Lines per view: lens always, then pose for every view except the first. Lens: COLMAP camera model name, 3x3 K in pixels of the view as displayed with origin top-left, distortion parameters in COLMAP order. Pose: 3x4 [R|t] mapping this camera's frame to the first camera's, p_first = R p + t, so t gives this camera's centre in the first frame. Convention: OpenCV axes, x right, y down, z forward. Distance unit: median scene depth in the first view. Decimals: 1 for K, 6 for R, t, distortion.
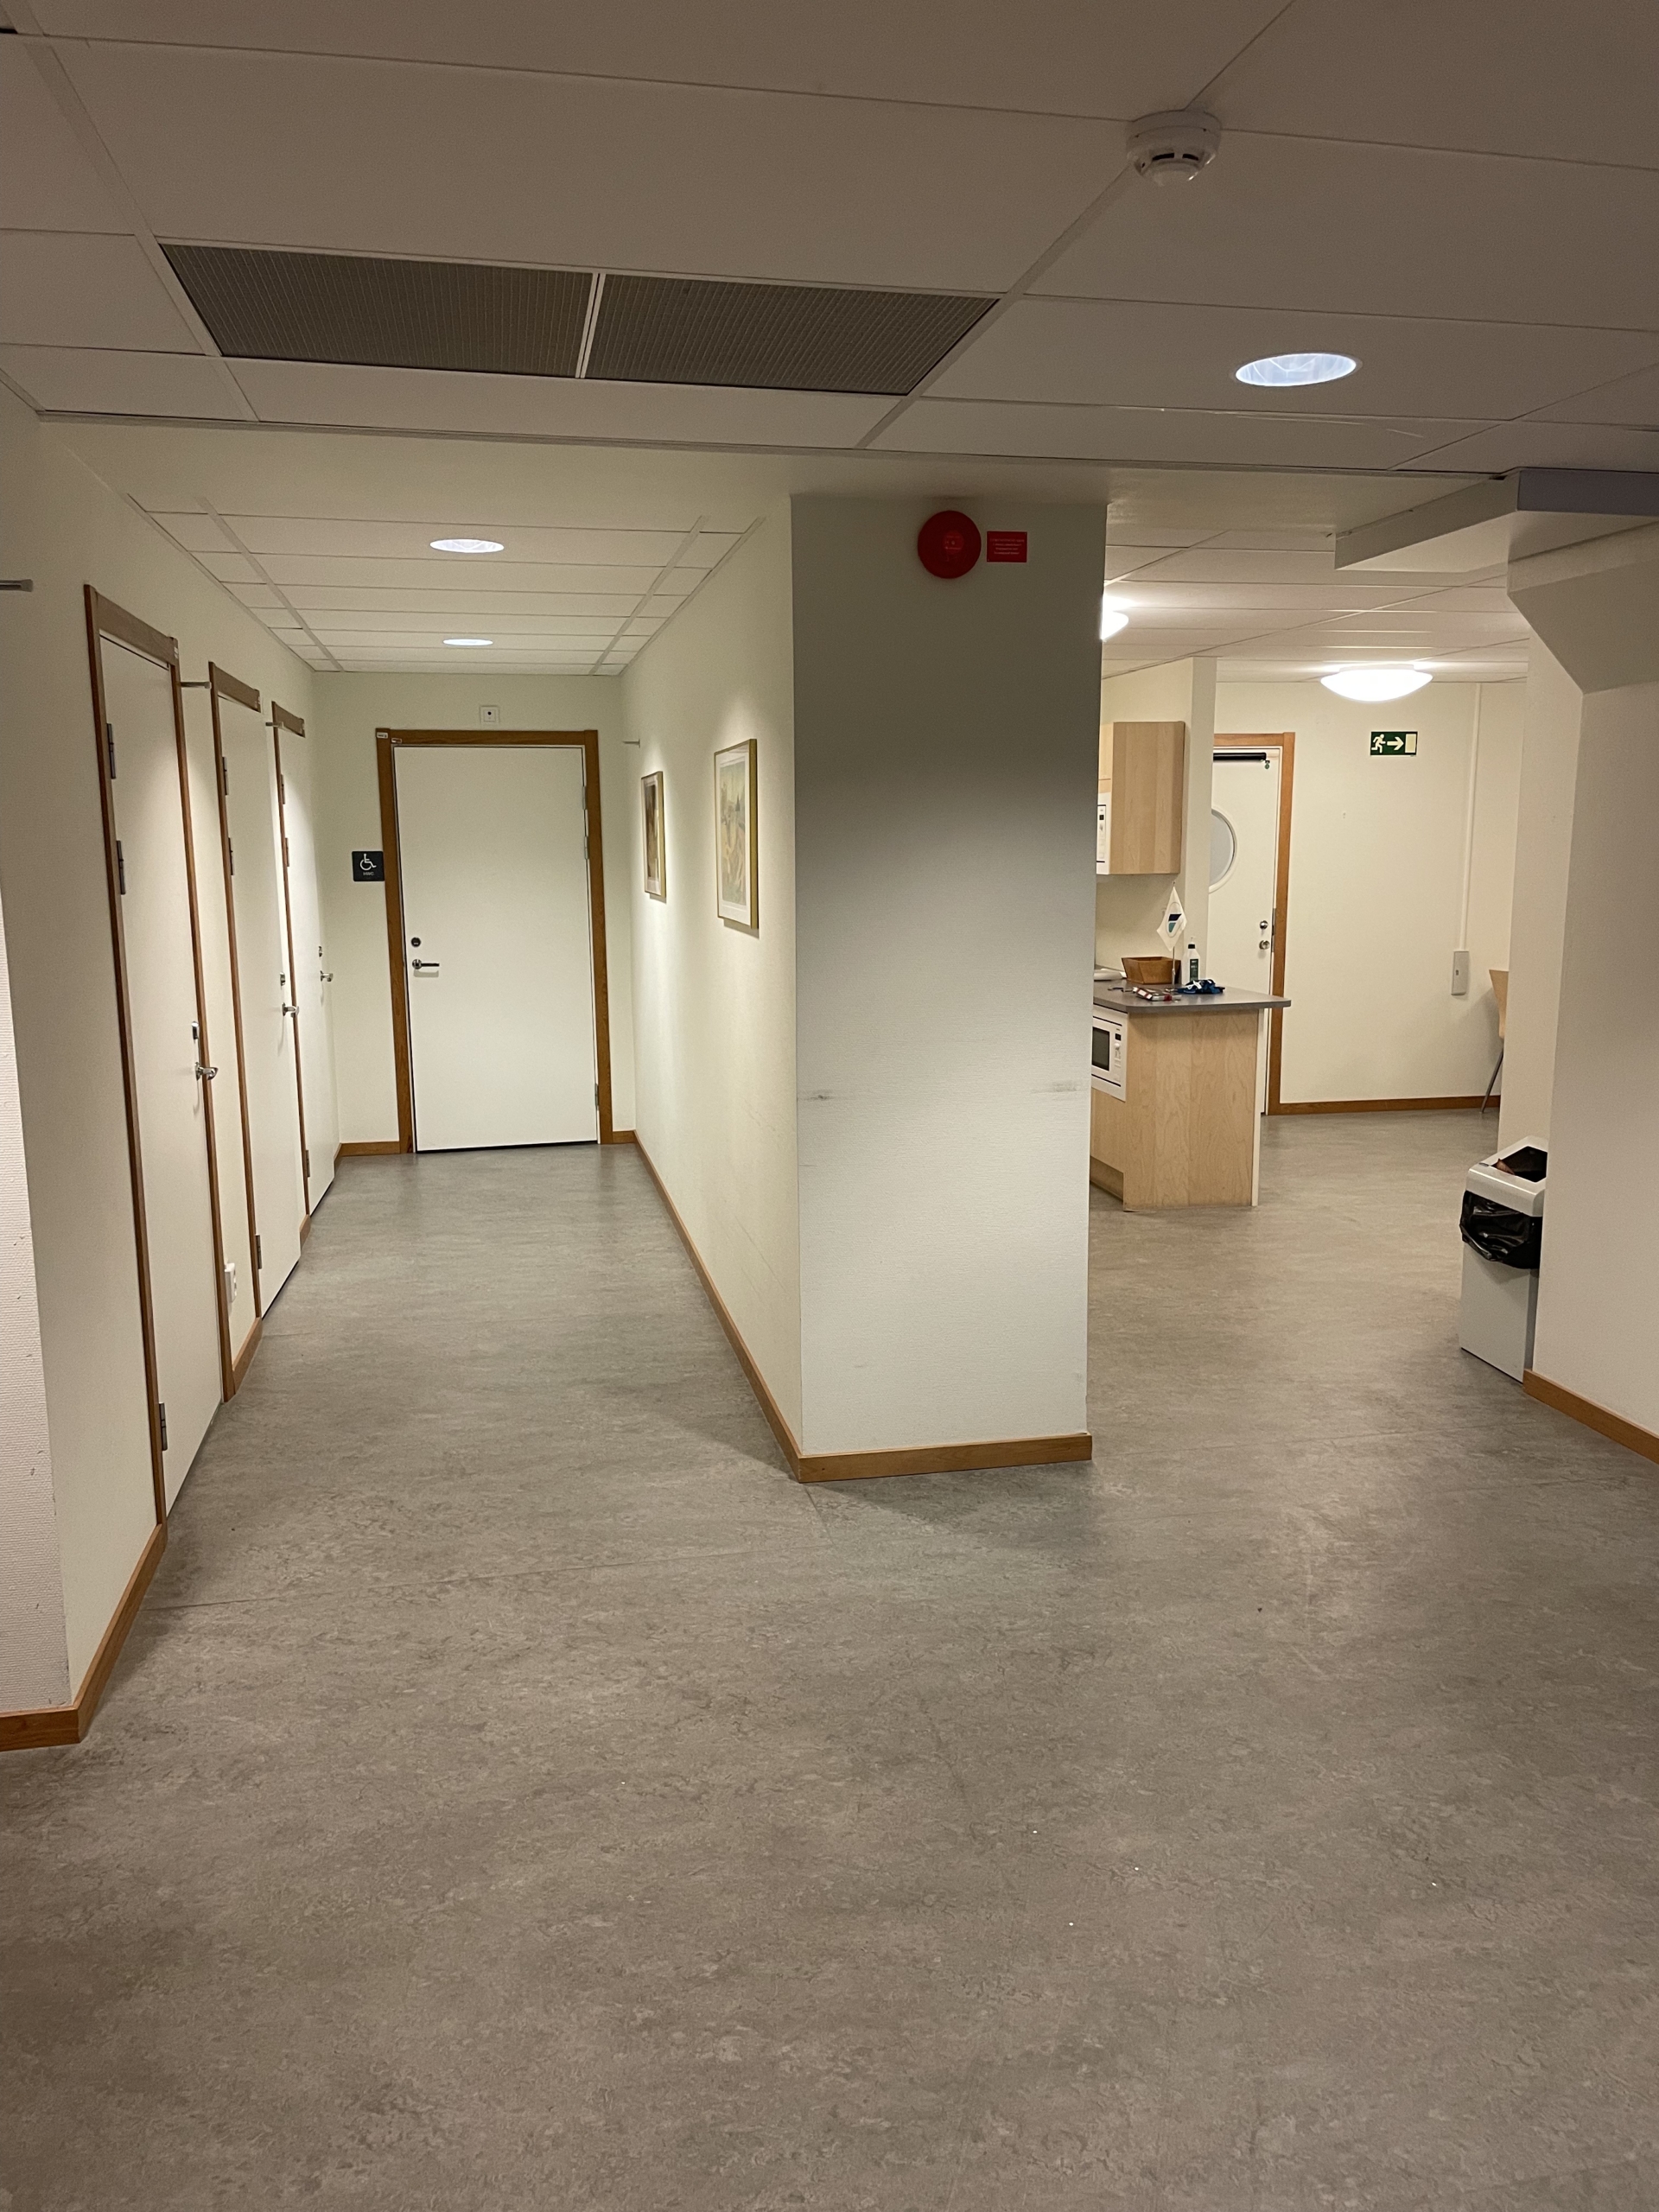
lens RADIAL K [[1661.9, 0, 830.7], [0, 1661.9, 1115.7], [0, 0, 1]] dist [0.025753, -0.033730]
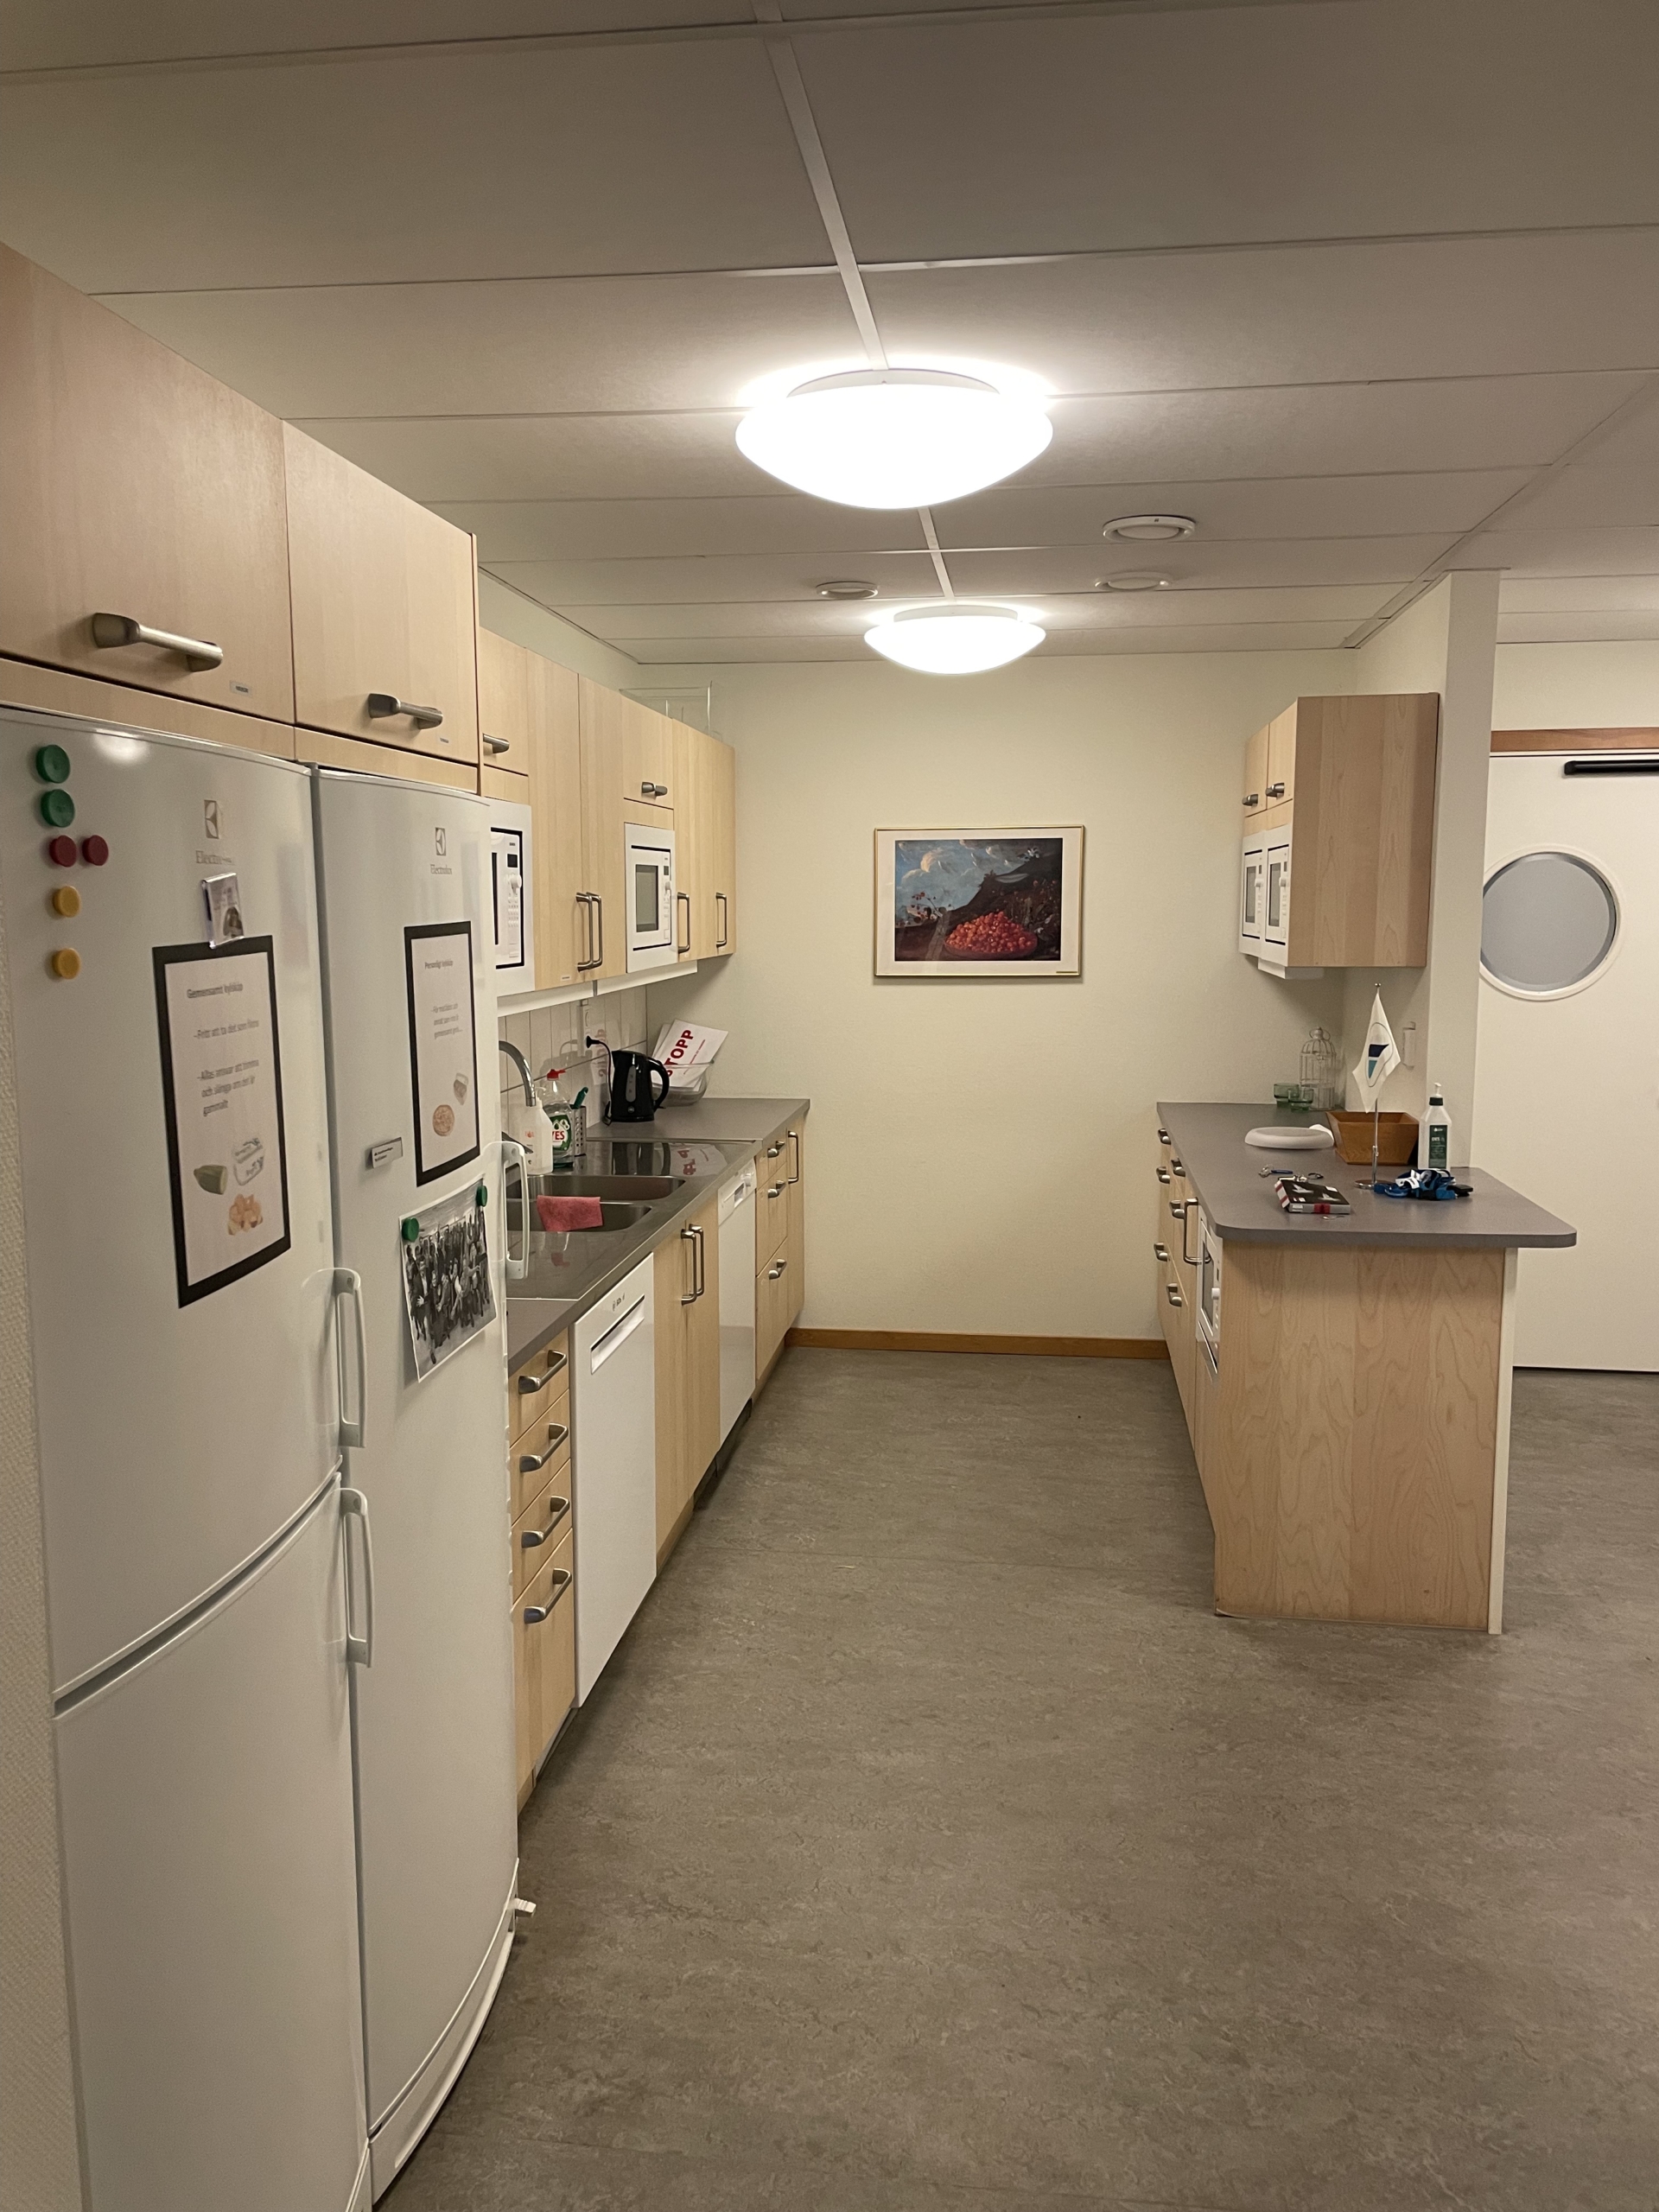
lens RADIAL K [[1661.9, 0, 827.6], [0, 1661.9, 1096.7], [0, 0, 1]] dist [0.025753, -0.033730]
pose [[0.944702, 0.047701, -0.324443, 0.220623], [-0.063551, 0.997238, -0.038429, -0.074844], [0.321713, 0.056923, 0.945124, 0.453075]]
